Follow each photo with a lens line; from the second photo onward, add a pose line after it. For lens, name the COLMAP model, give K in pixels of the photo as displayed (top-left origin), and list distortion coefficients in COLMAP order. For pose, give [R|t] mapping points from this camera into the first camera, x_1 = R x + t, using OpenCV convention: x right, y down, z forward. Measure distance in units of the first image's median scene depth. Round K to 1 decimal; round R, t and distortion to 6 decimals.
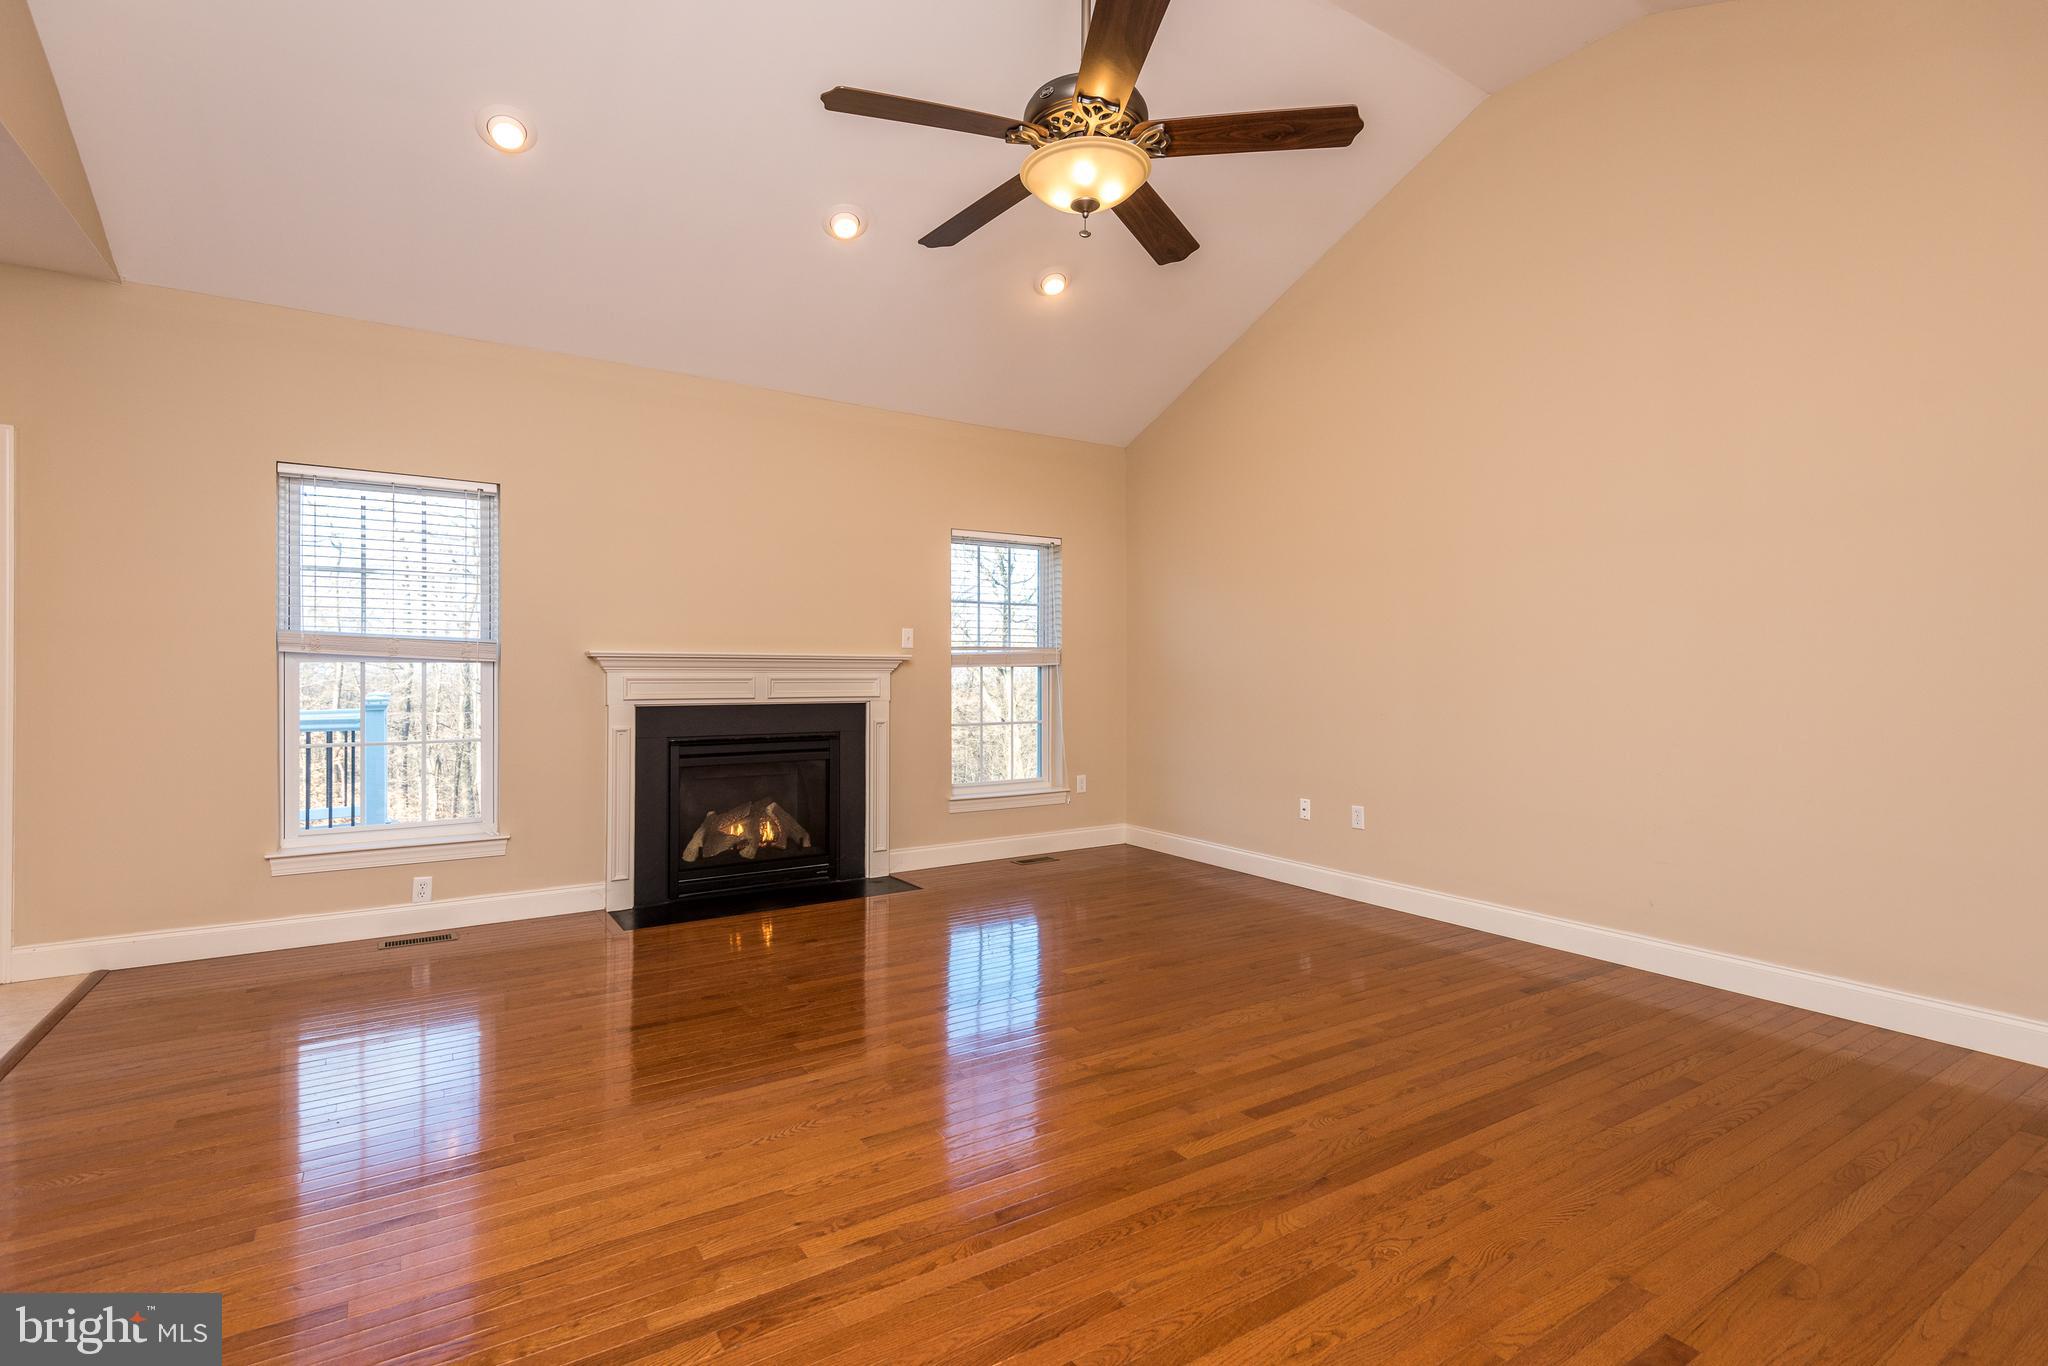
lens RADIAL K [[1064.4, 0, 1010.9], [0, 1064.4, 673.3], [0, 0, 1]] dist [0.045311, -0.033203]
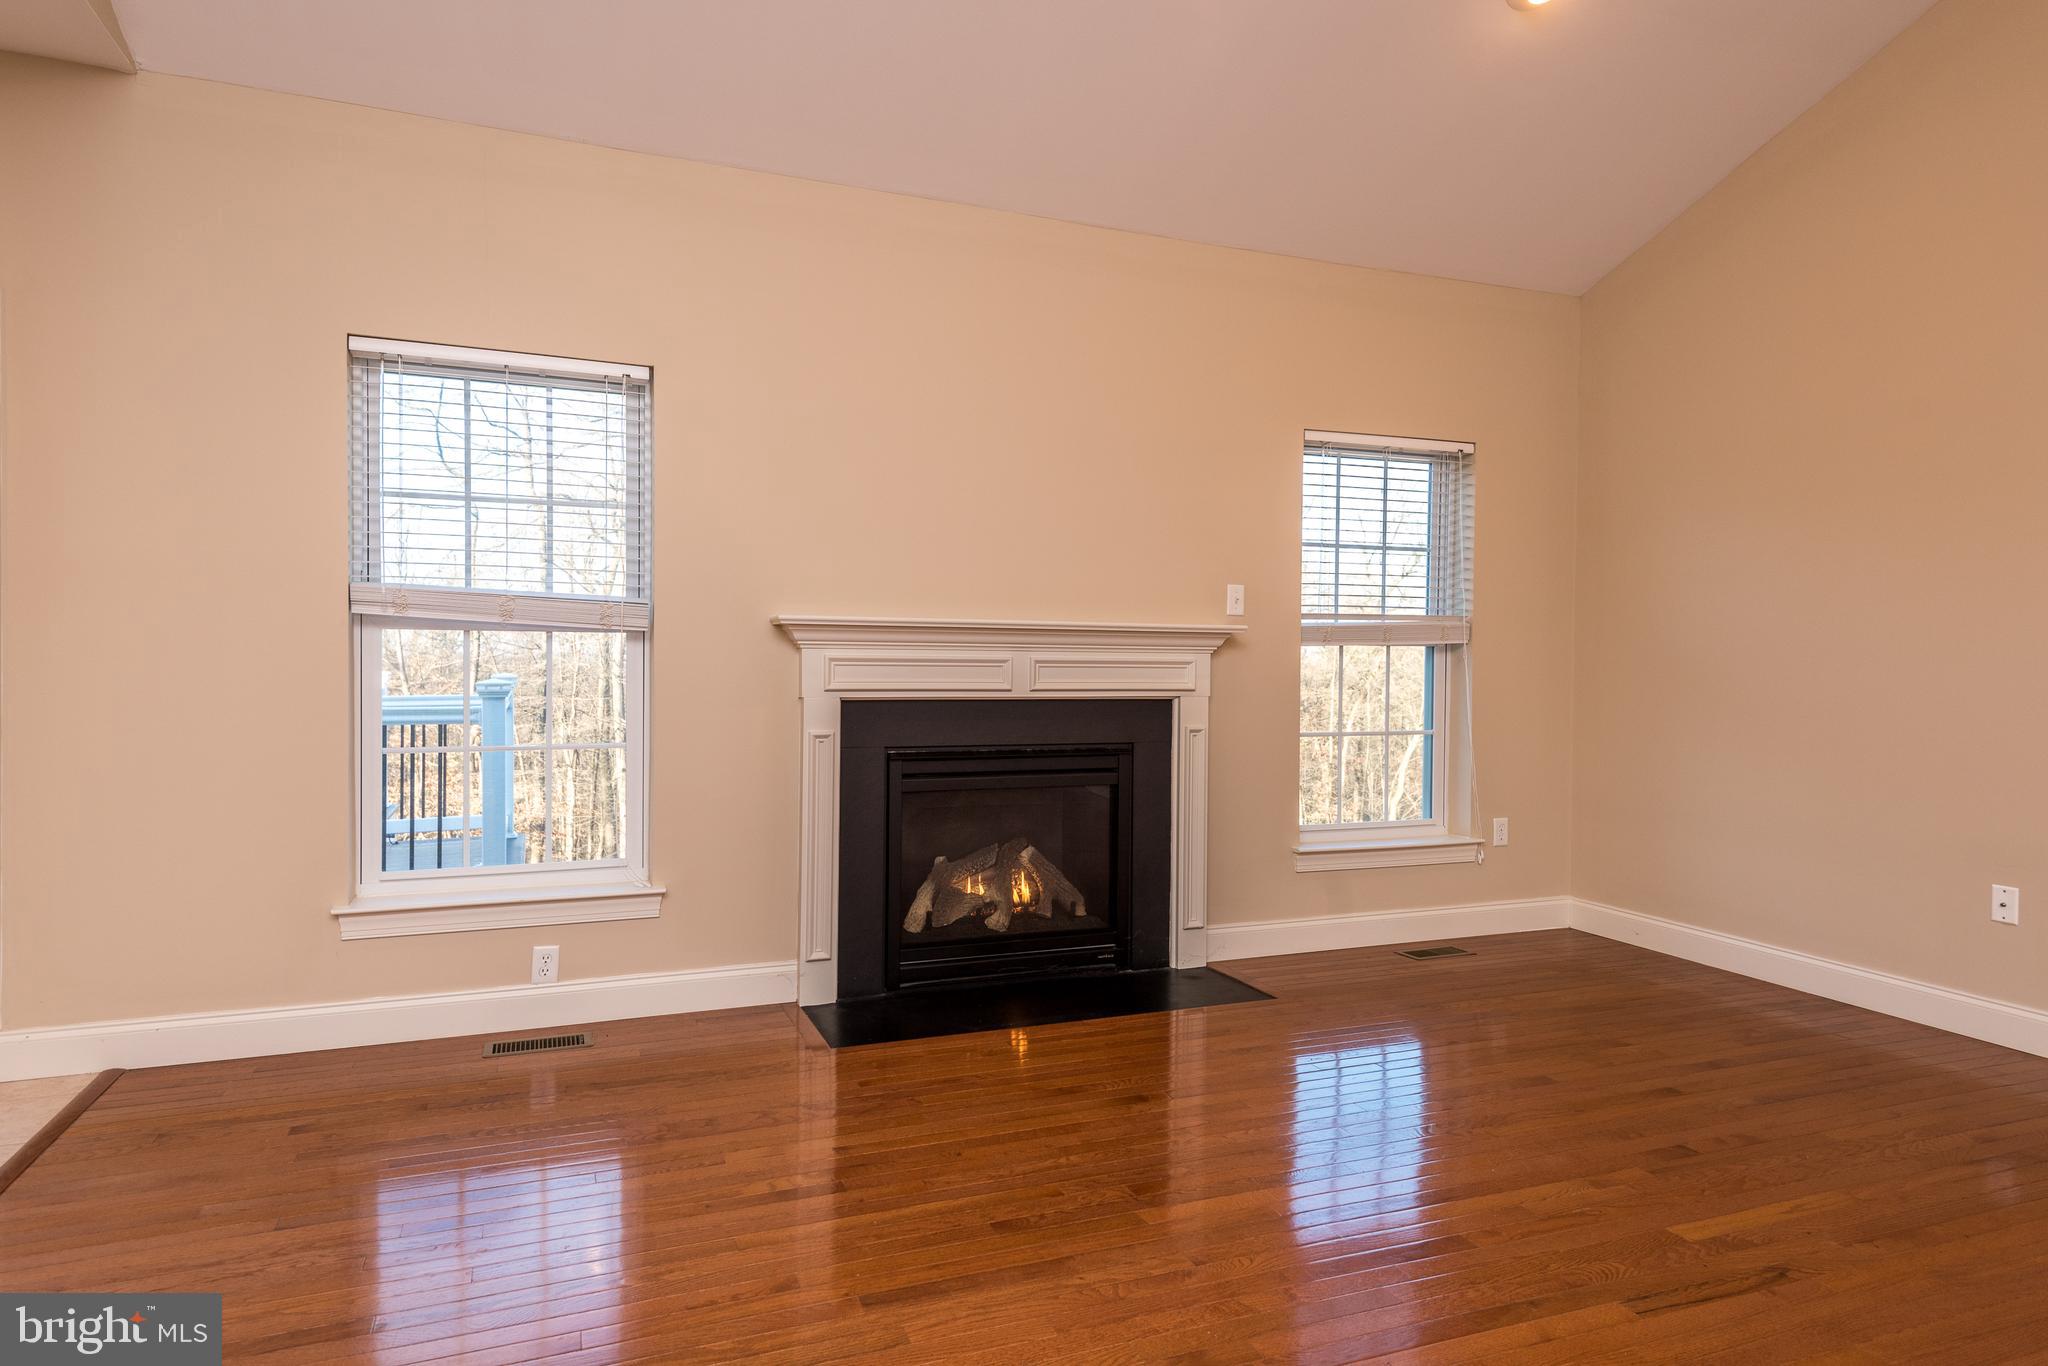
lens RADIAL K [[1381.8, 0, 1024.0], [0, 1381.8, 683.0], [0, 0, 1]] dist [0.038128, -0.000366]
pose [[0.984460, 0.012628, -0.175154, -0.079596], [-0.009265, 0.999757, 0.020004, 0.001902], [0.175364, -0.018070, 0.984338, 0.156644]]
